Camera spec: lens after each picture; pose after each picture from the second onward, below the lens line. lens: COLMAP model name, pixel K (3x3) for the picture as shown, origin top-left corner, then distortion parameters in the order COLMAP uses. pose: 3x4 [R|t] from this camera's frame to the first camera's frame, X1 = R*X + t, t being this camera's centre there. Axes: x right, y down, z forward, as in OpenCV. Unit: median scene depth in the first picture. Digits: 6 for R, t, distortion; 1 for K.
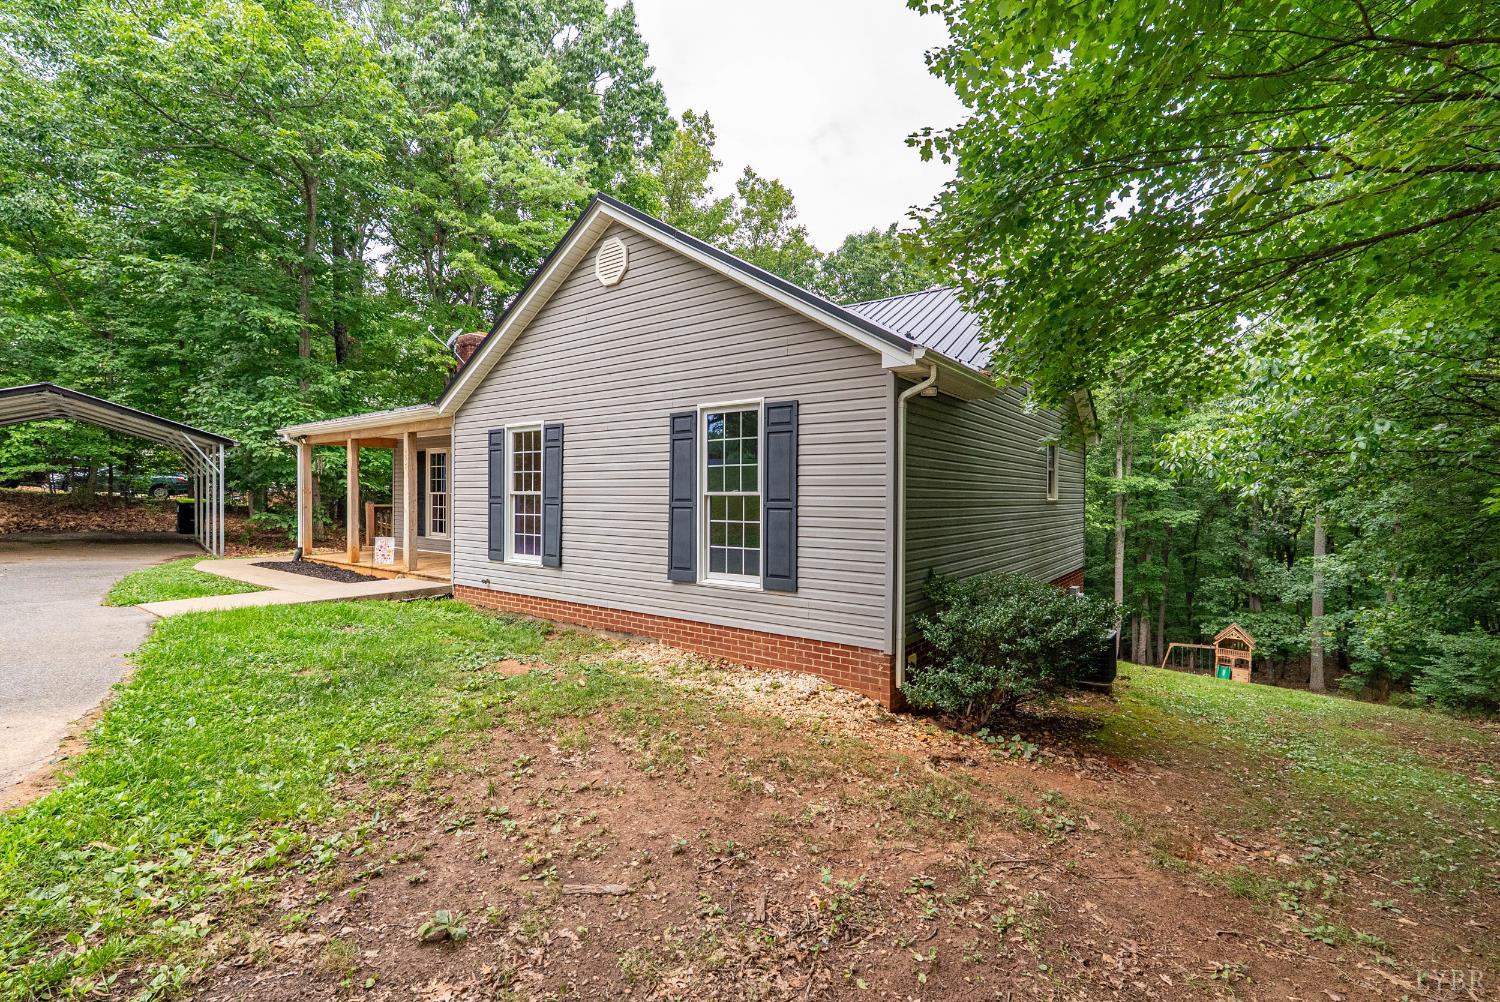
lens RADIAL K [[652.6, 0, 743.9], [0, 652.6, 501.4], [0, 0, 1]] dist [-0.004482, -0.000138]
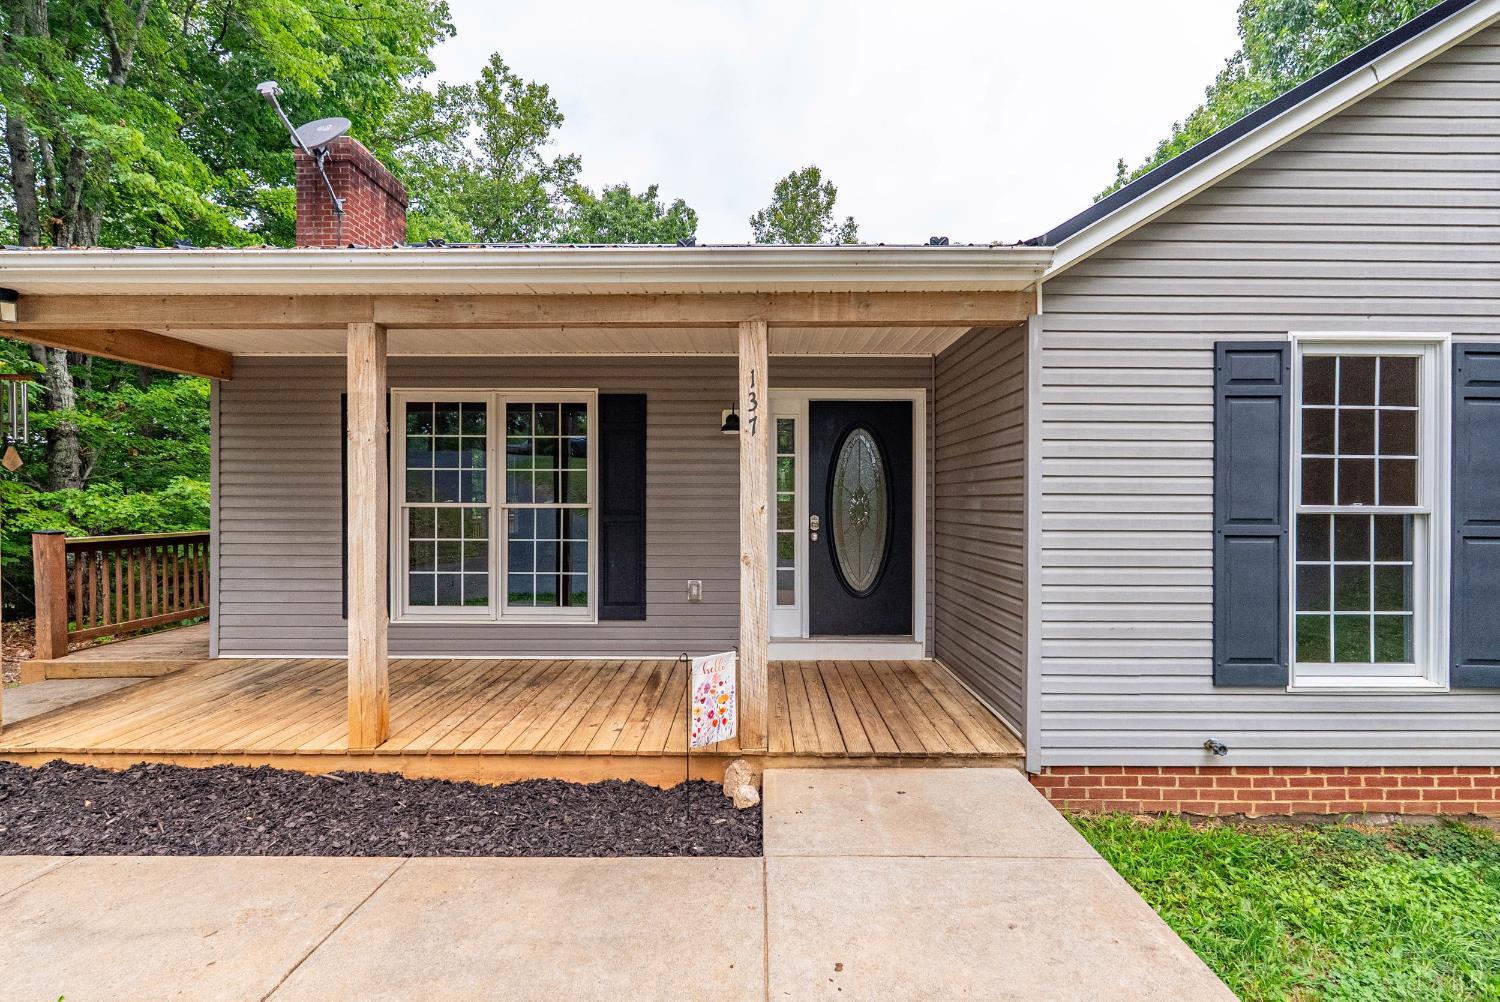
lens RADIAL K [[700.1, 0, 750.0], [0, 700.1, 501.0], [0, 0, 1]] dist [0.018568, -0.000019]
pose [[0.851277, 0.010126, 0.524618, -0.691116], [-0.005988, 0.999936, -0.009584, -0.010081], [-0.524682, 0.005017, 0.851284, 0.727509]]
